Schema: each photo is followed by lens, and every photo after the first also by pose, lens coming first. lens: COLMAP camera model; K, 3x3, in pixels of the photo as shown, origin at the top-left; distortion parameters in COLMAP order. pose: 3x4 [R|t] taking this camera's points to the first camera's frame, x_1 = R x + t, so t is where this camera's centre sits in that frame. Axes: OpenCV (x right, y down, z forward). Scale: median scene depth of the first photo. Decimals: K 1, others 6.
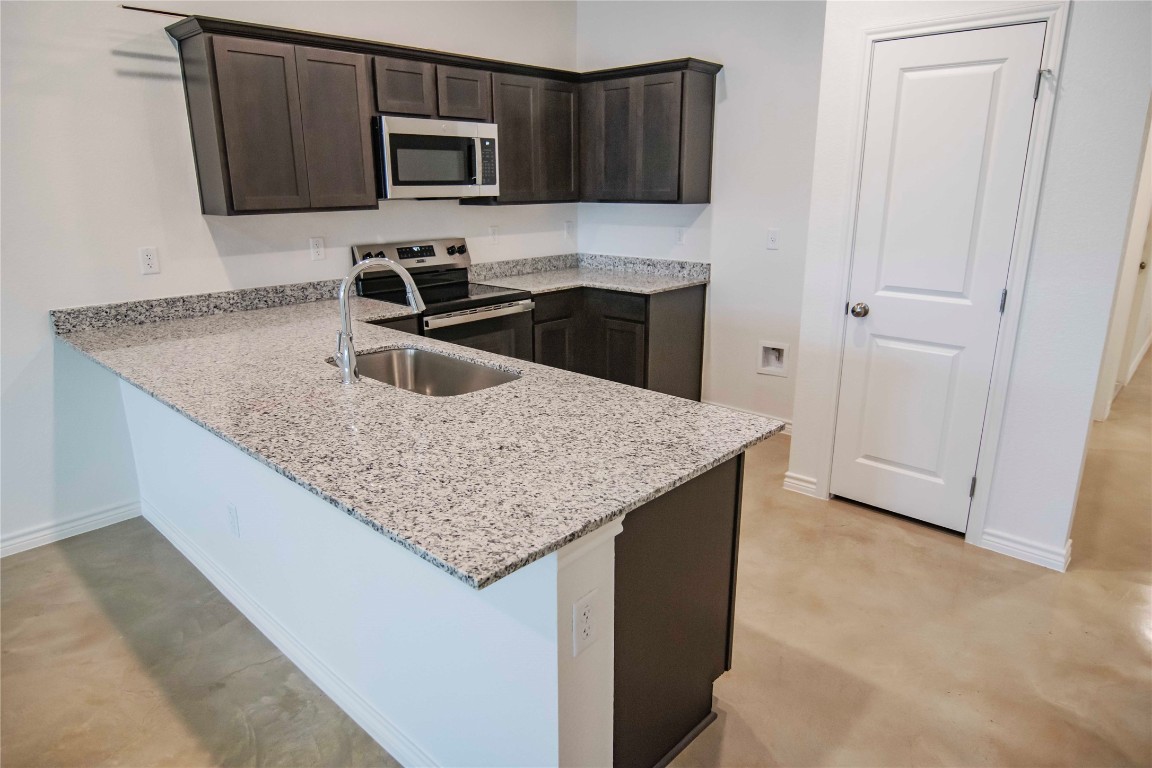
lens RADIAL K [[699.4, 0, 575.1], [0, 699.4, 381.3], [0, 0, 1]] dist [-0.006250, -0.003062]
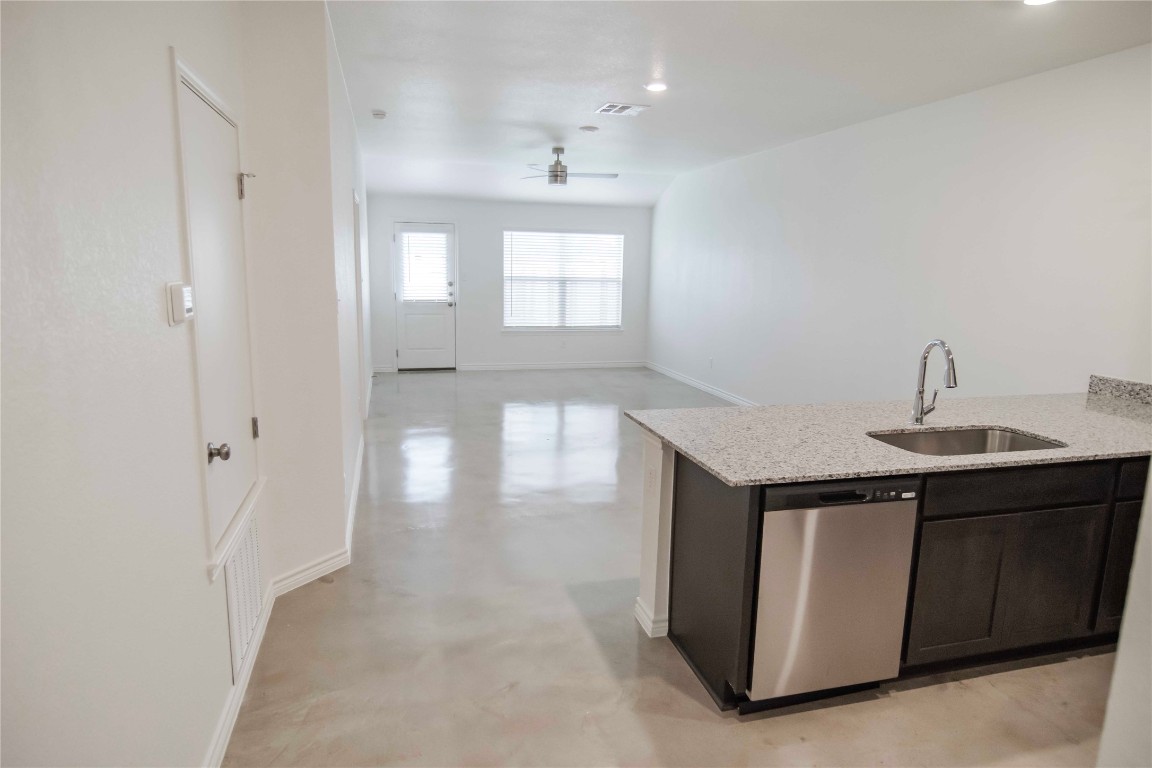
lens RADIAL K [[699.4, 0, 576.9], [0, 699.4, 384.6], [0, 0, 1]] dist [-0.006250, -0.003062]
pose [[-0.524245, 0.141725, -0.839691, 0.886245], [-0.249639, 0.917155, 0.310657, -0.248656], [0.814155, 0.372480, -0.445433, 0.779830]]
